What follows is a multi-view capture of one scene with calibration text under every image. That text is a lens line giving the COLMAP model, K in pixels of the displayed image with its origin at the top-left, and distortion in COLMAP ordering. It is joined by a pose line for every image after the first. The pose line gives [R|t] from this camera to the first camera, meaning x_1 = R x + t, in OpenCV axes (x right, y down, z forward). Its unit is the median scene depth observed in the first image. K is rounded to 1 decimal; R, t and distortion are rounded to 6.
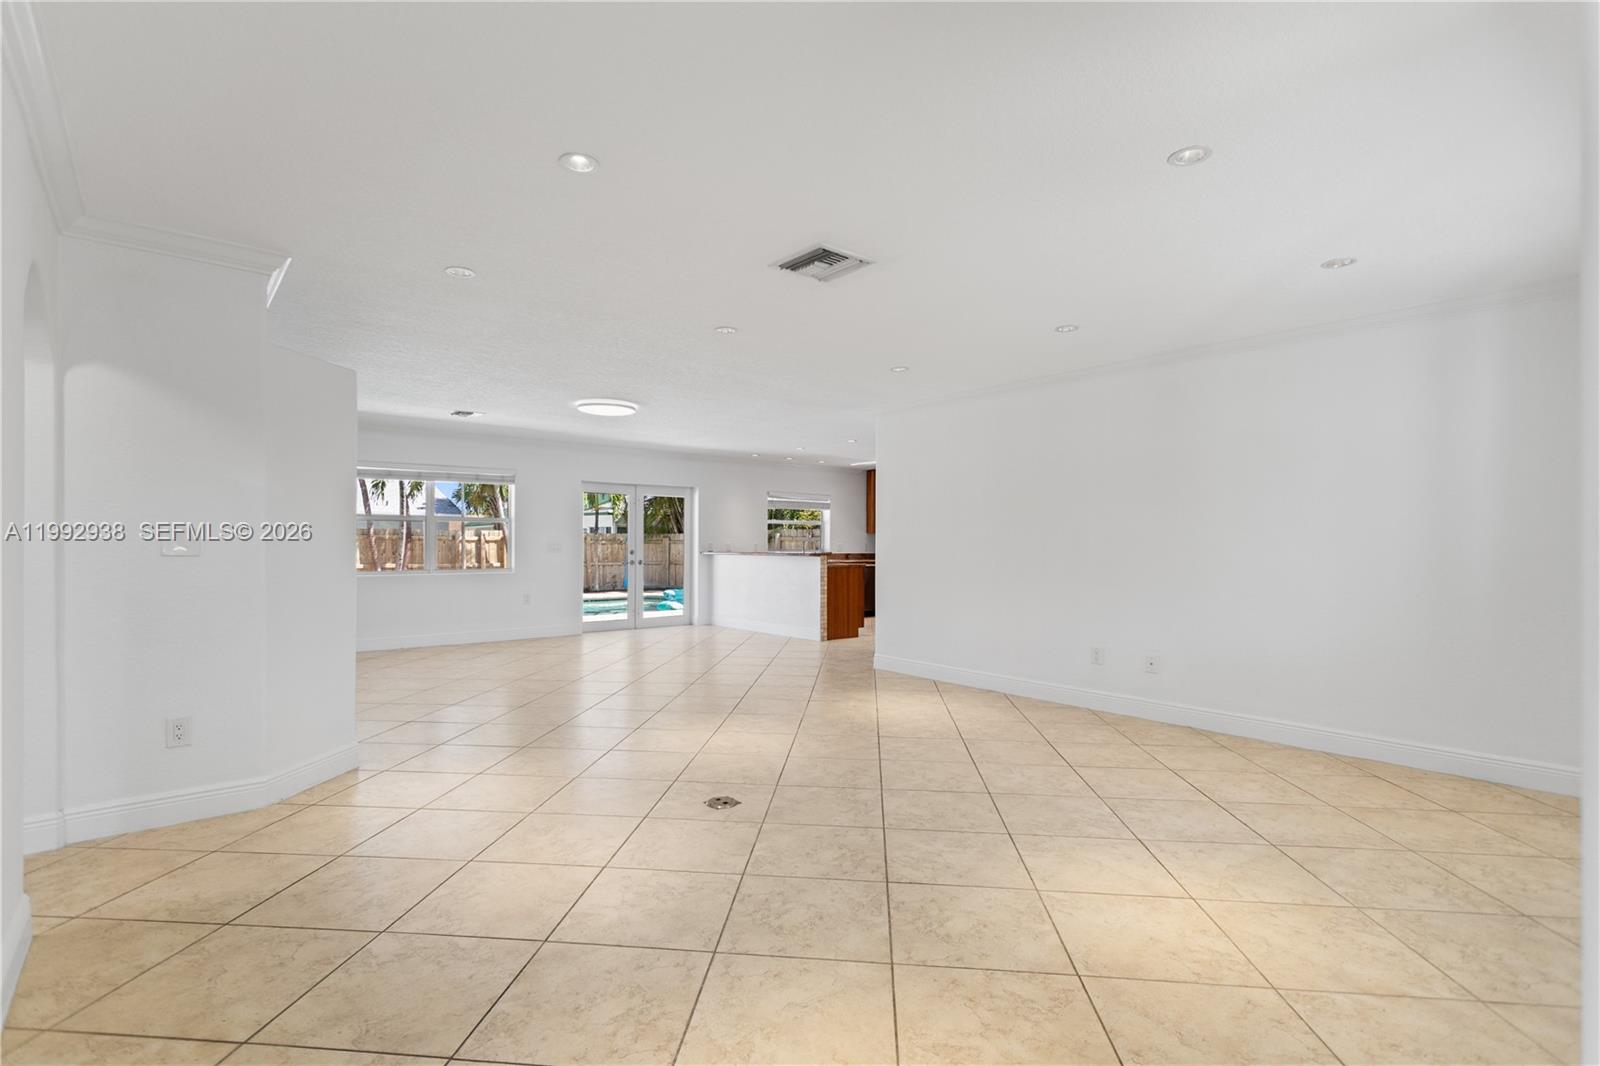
lens RADIAL K [[770.1, 0, 795.0], [0, 770.1, 524.0], [0, 0, 1]] dist [0.001281, 0.000690]
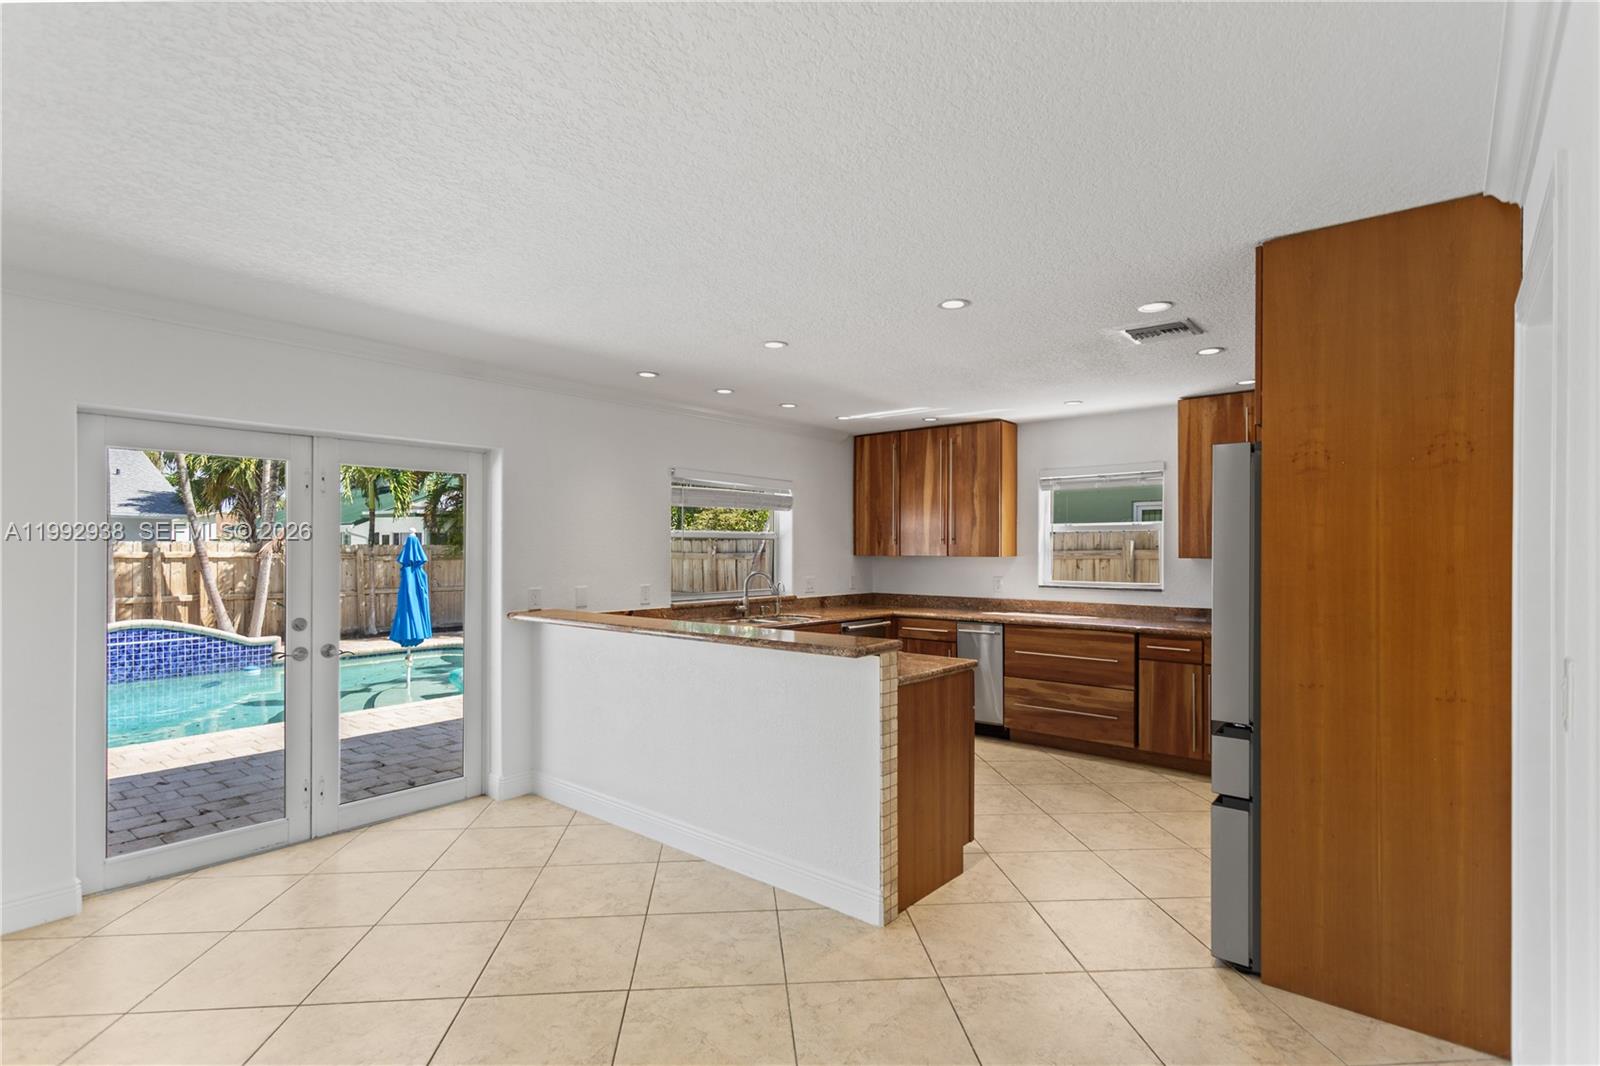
lens RADIAL K [[770.0, 0, 786.5], [0, 770.0, 550.6], [0, 0, 1]] dist [0.000696, 0.000075]
pose [[0.985108, -0.000384, 0.171935, -0.055617], [-0.004826, 0.999542, 0.029879, -0.009356], [-0.171867, -0.030264, 0.984655, 0.657369]]
